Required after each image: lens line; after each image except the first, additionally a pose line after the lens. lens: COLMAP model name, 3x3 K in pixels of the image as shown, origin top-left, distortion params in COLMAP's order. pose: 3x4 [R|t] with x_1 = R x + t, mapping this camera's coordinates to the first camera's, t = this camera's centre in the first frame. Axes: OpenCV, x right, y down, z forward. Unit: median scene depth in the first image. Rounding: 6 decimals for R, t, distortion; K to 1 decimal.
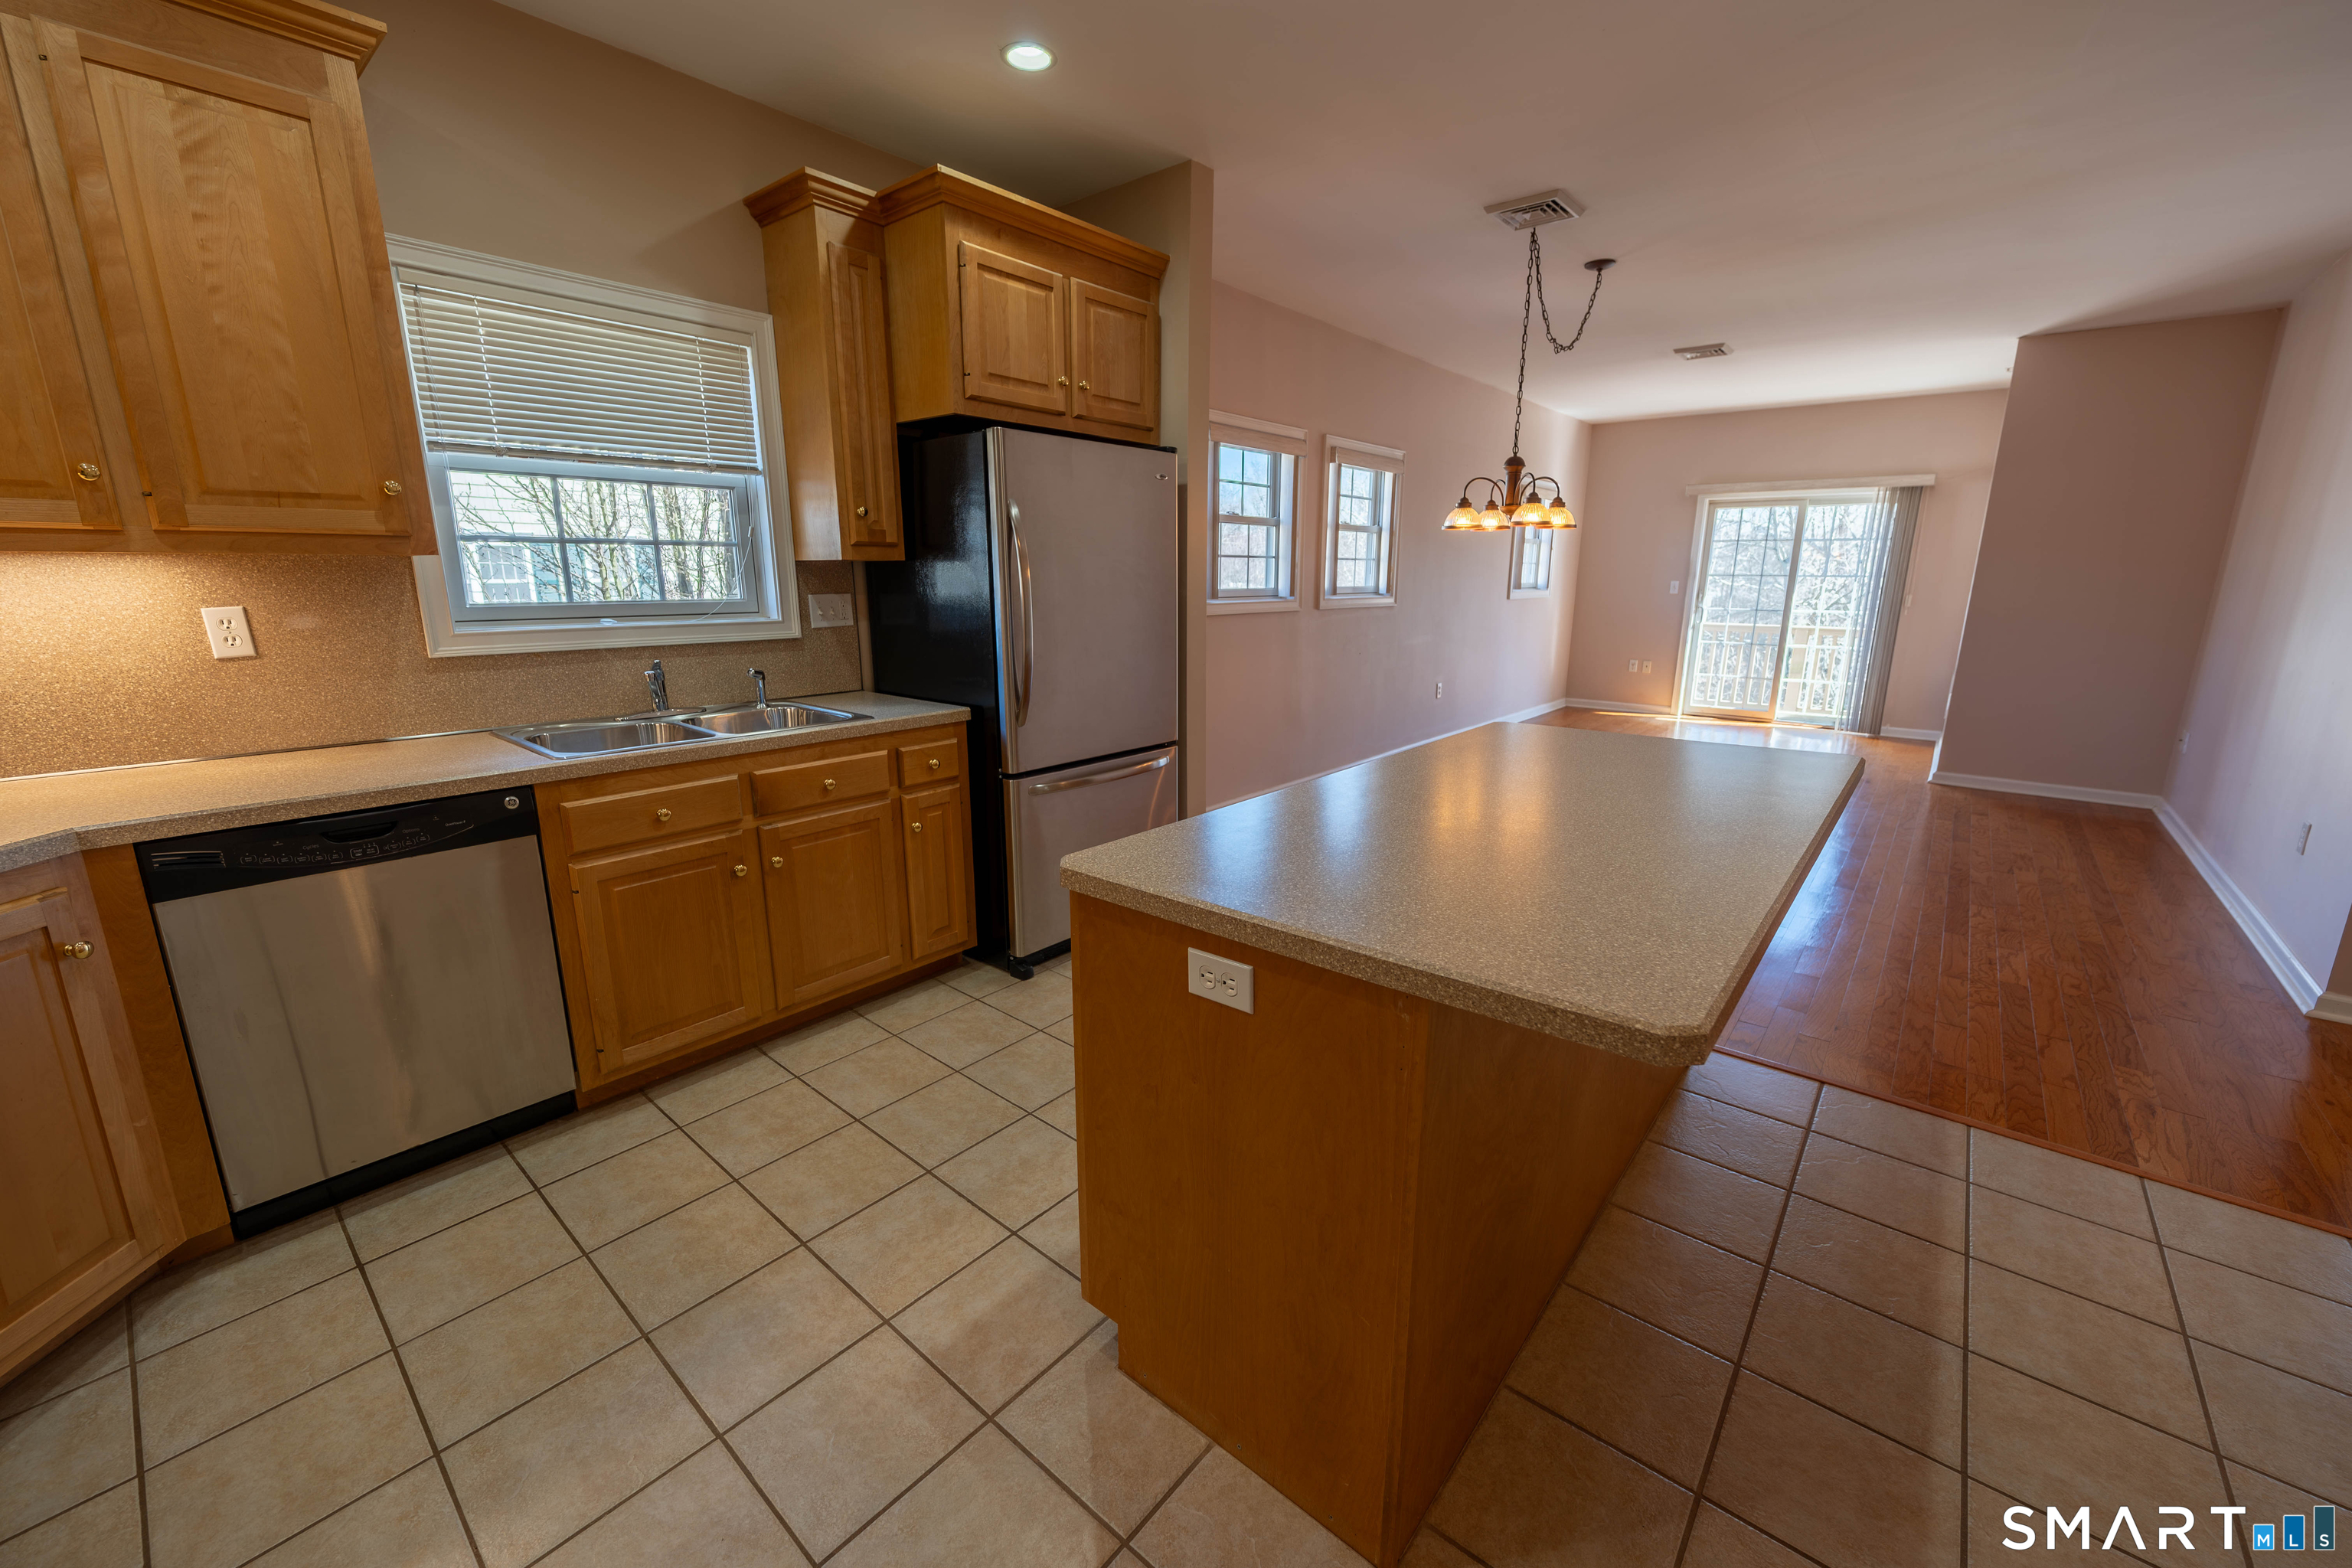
lens RADIAL K [[932.2, 0, 1179.6], [0, 932.2, 778.2], [0, 0, 1]] dist [0.000557, -0.001378]
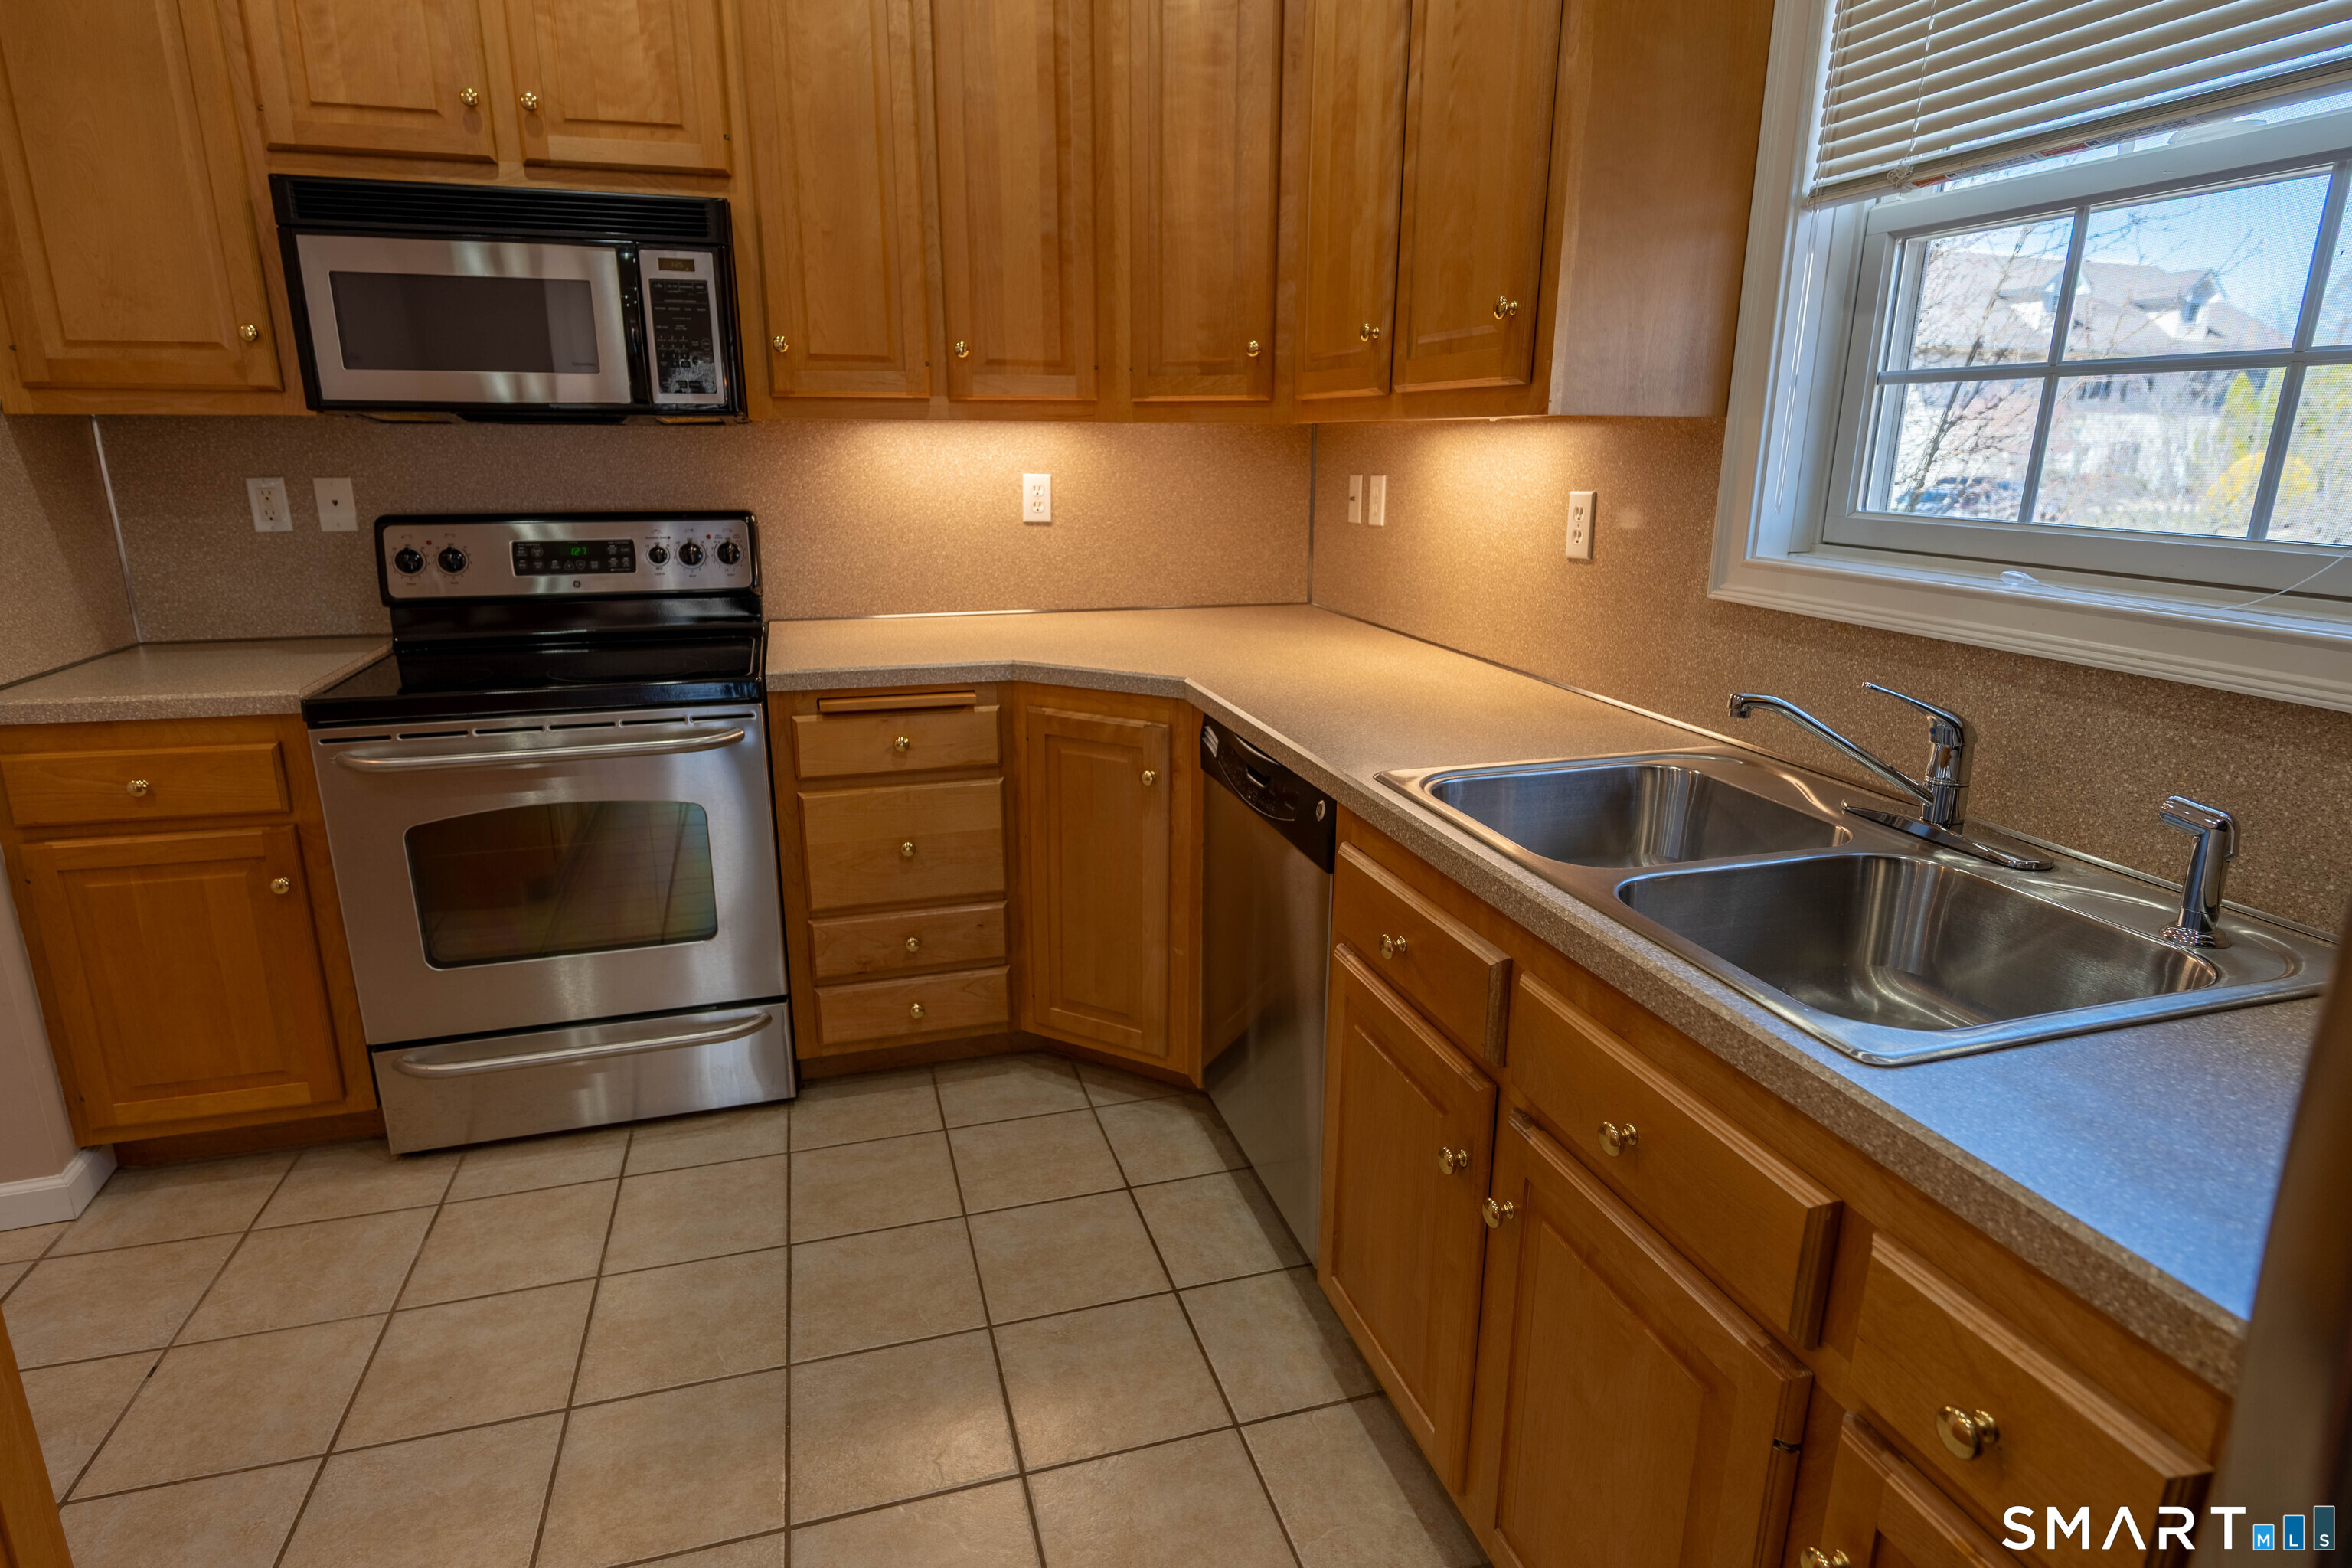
lens RADIAL K [[1249.2, 0, 1173.8], [0, 1249.2, 778.7], [0, 0, 1]] dist [0.003292, -0.002729]
pose [[-0.551777, 0.213540, -0.806190, 0.013070], [-0.188109, 0.909889, 0.369754, -0.202245], [0.812501, 0.355673, -0.461887, 0.913905]]
